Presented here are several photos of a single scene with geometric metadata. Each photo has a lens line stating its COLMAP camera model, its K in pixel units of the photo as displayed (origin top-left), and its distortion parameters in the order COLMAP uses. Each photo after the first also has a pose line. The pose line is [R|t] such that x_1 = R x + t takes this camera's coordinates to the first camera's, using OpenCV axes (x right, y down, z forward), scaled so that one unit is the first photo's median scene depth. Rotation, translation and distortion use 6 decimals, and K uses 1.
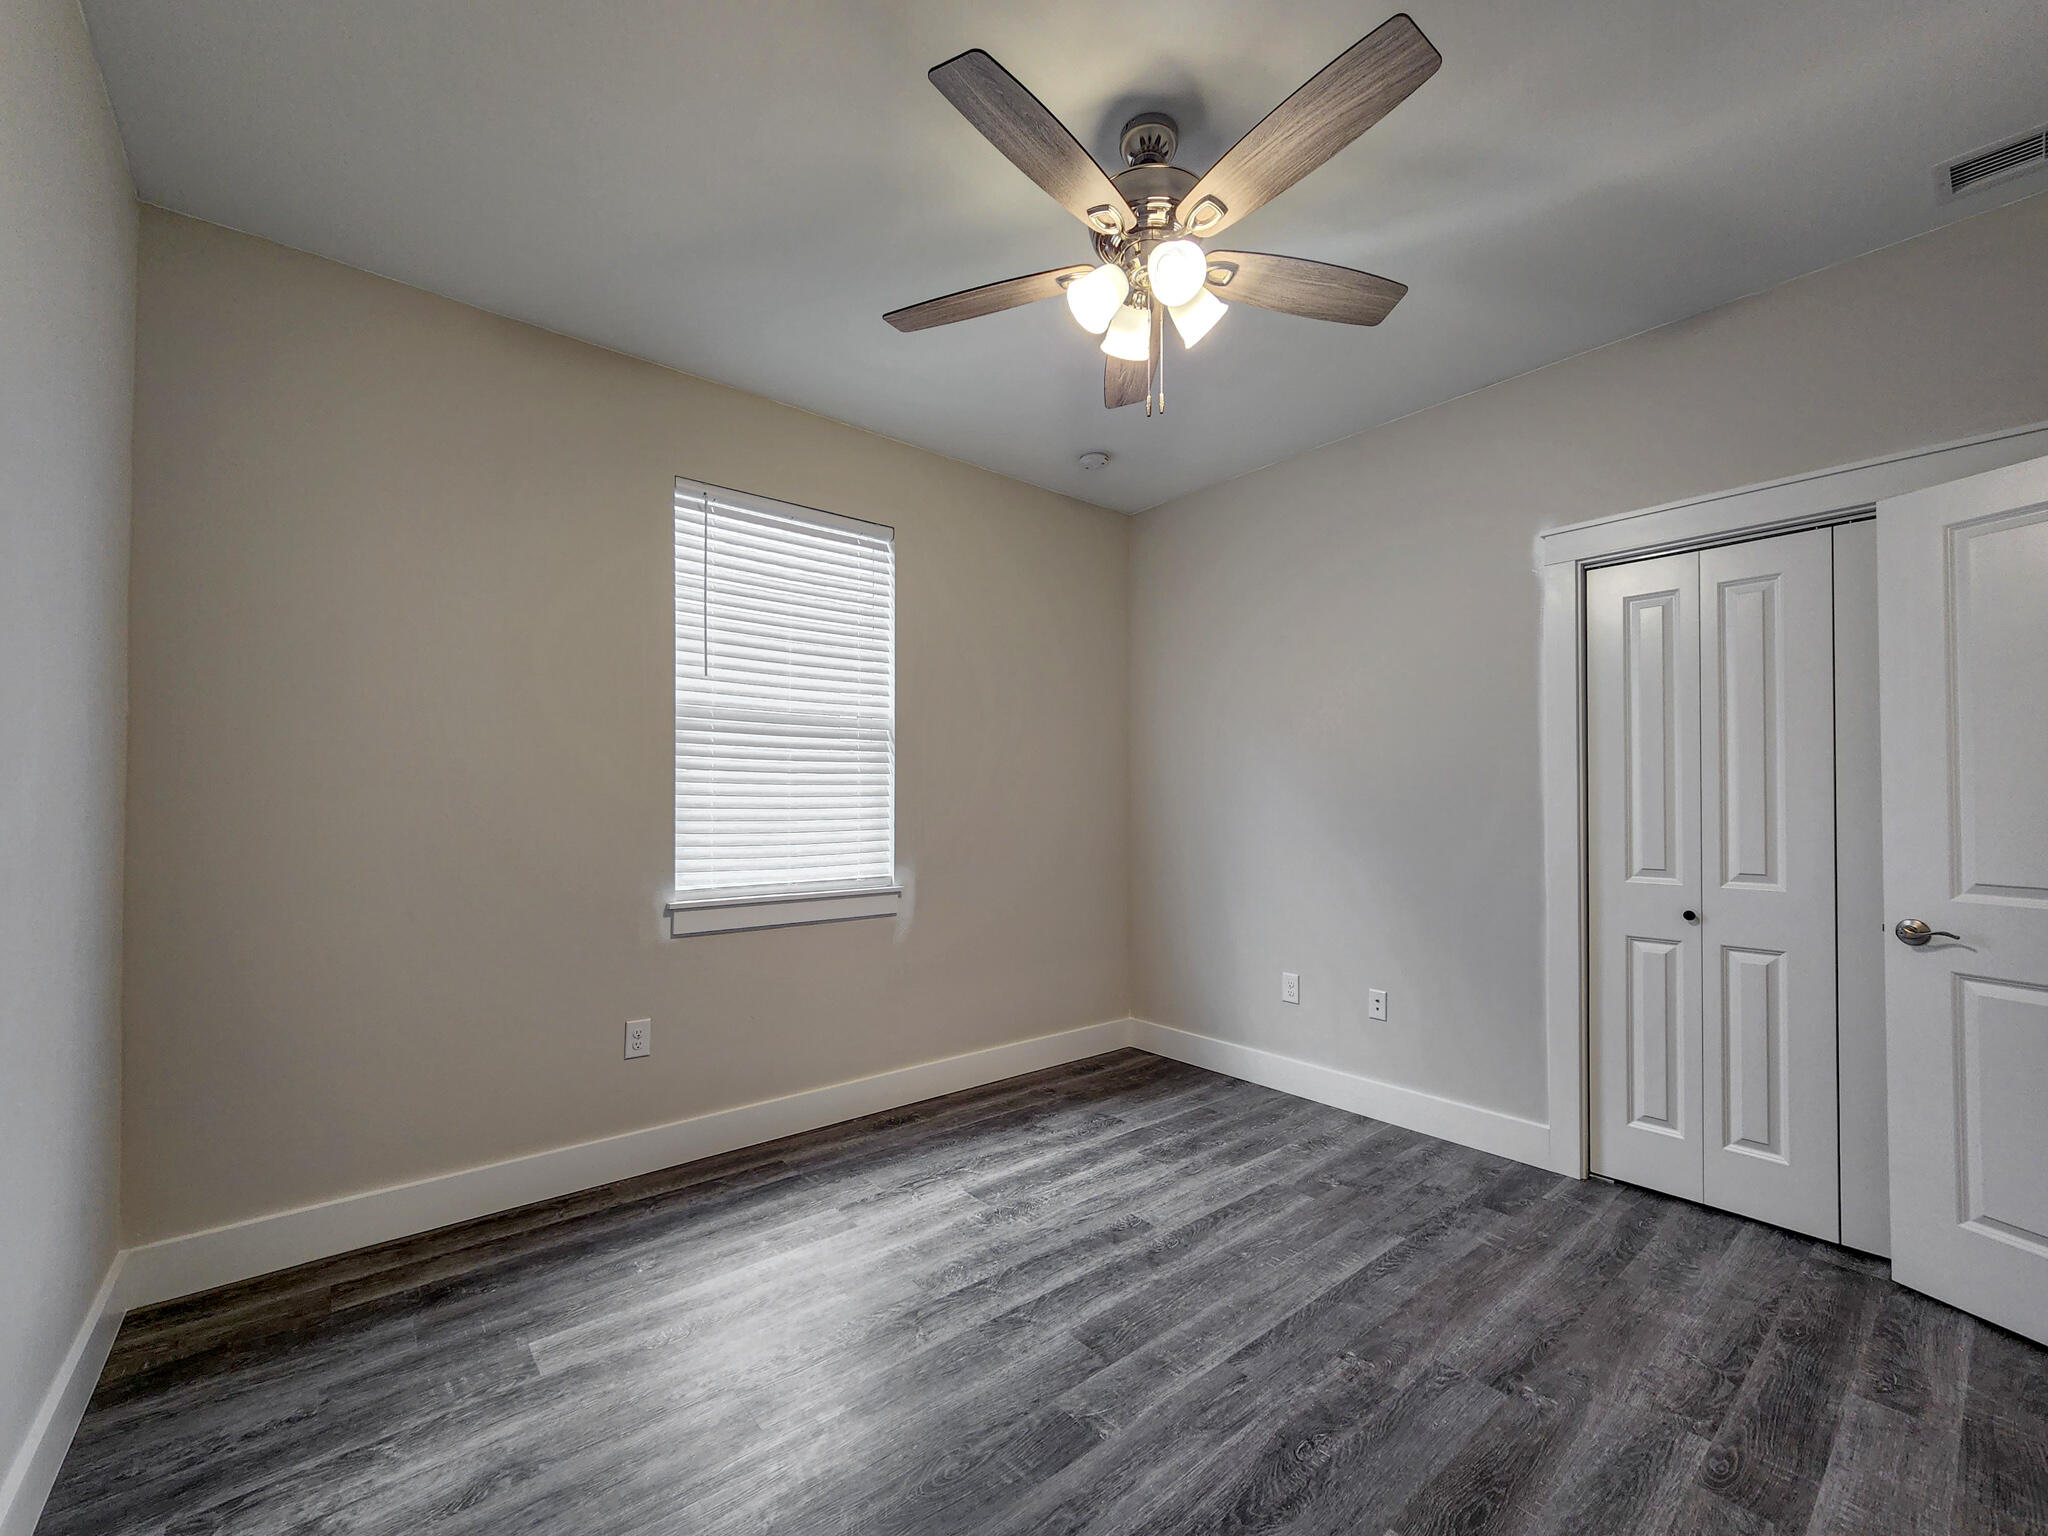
lens RADIAL K [[852.1, 0, 1023.8], [0, 852.1, 789.3], [0, 0, 1]] dist [0.001843, 0.000183]
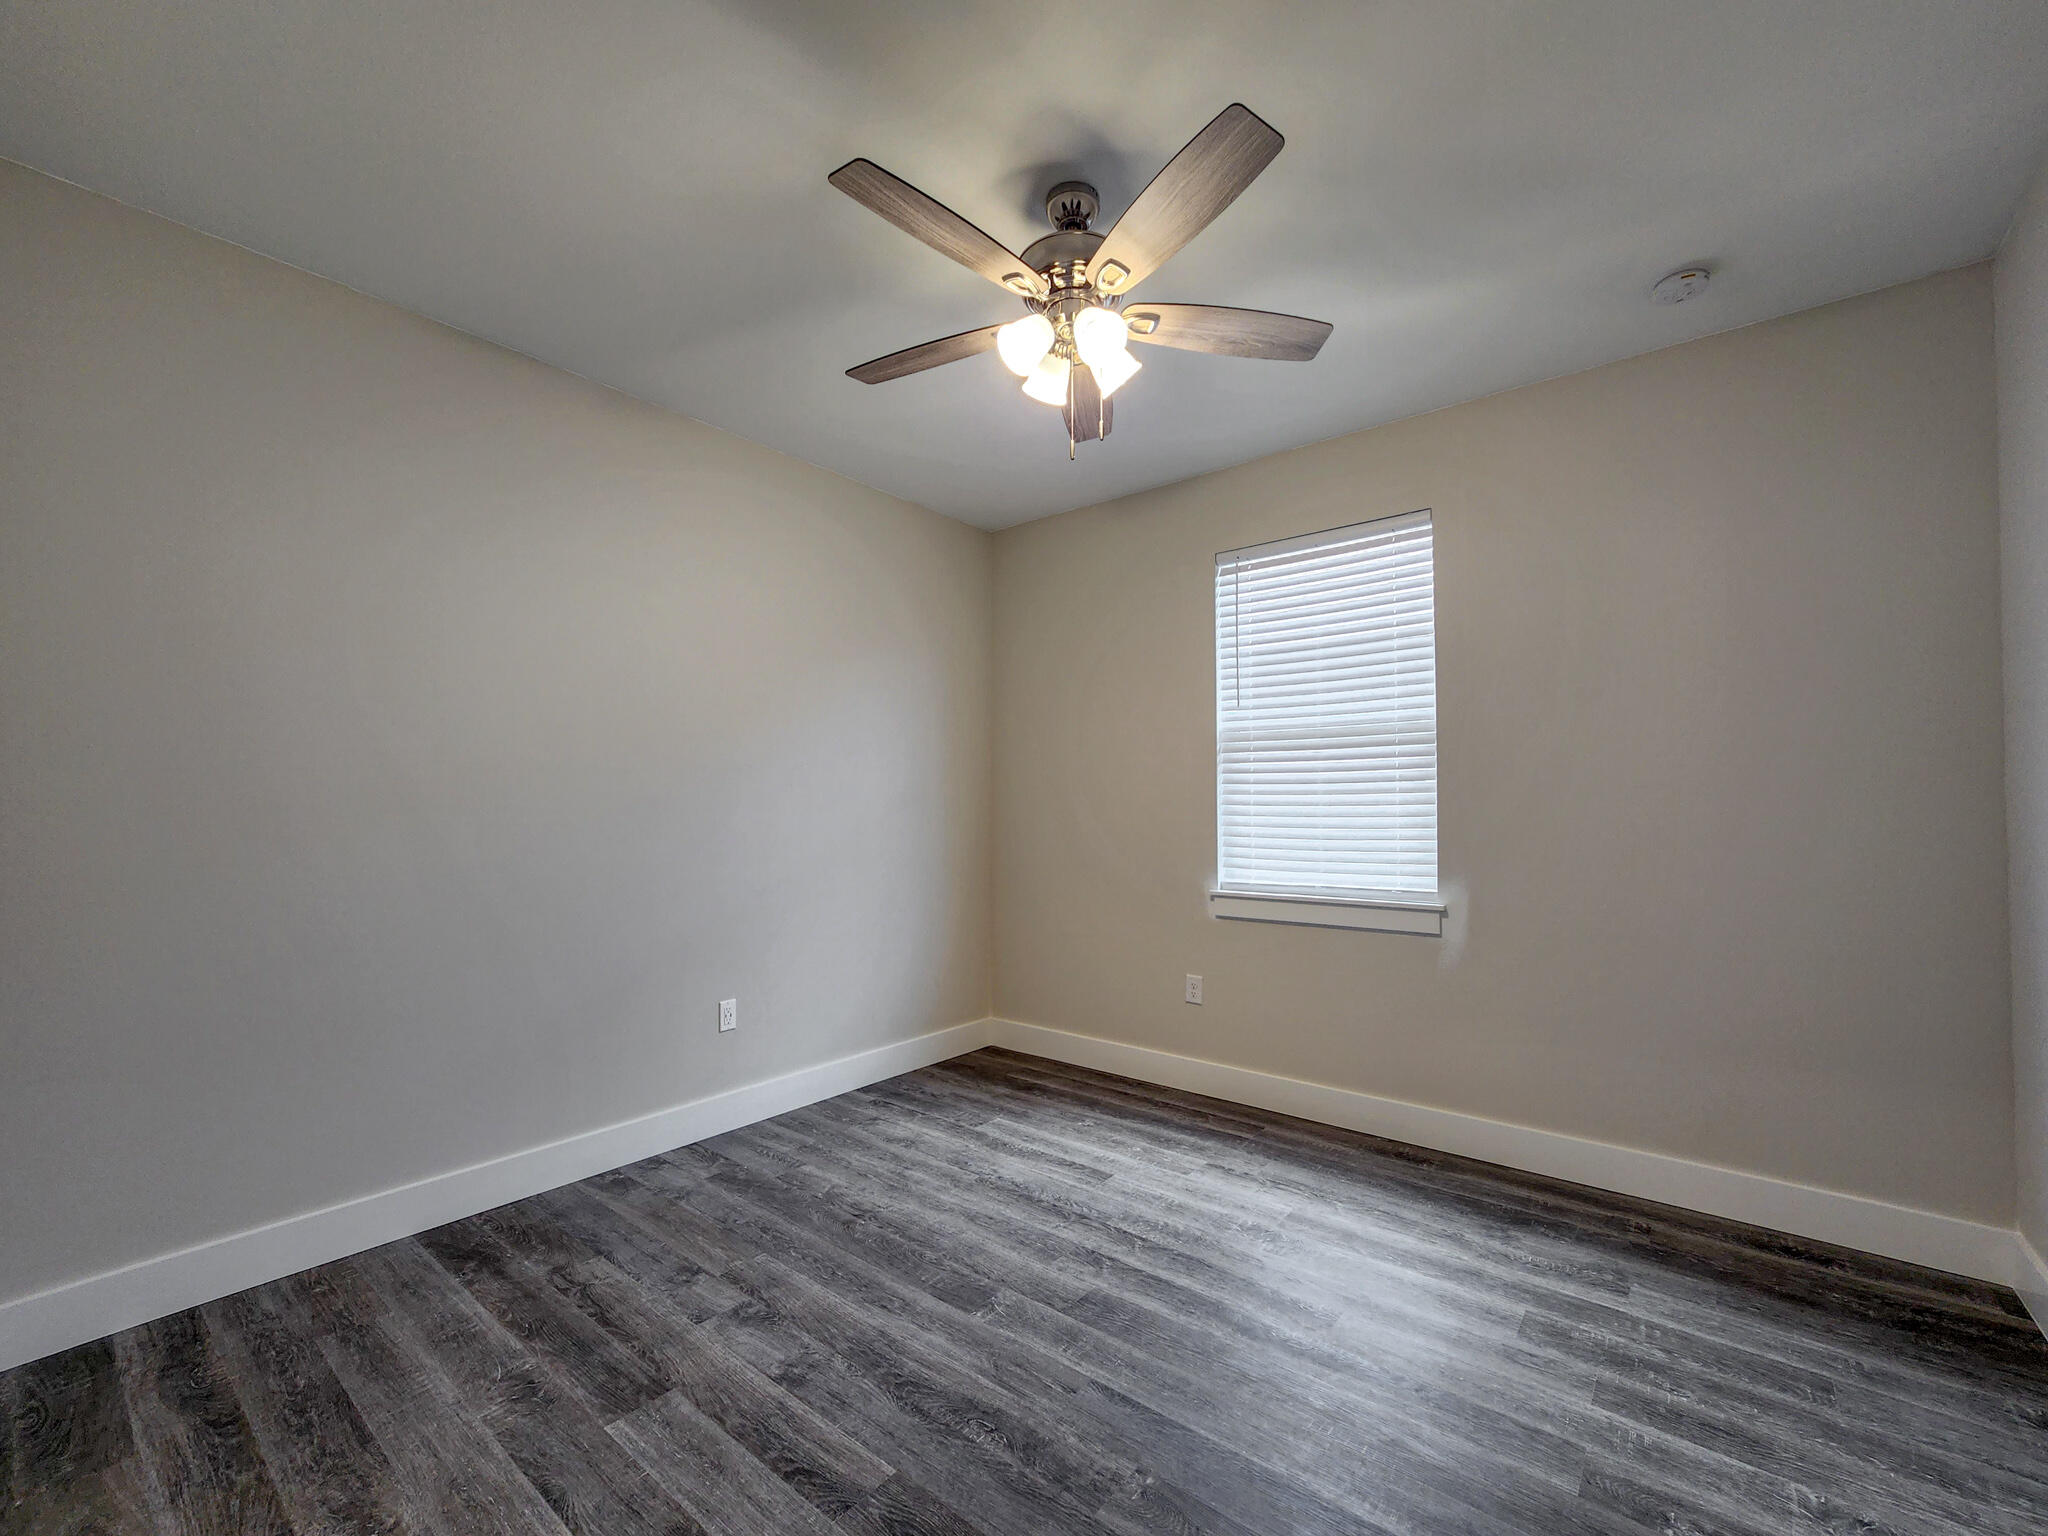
lens RADIAL K [[852.1, 0, 1023.8], [0, 852.1, 789.3], [0, 0, 1]] dist [0.001843, 0.000183]
pose [[0.190107, -0.020877, -0.981541, 0.848607], [0.018392, 0.999674, -0.017700, 0.000162], [0.981591, -0.014688, 0.190429, 0.521011]]
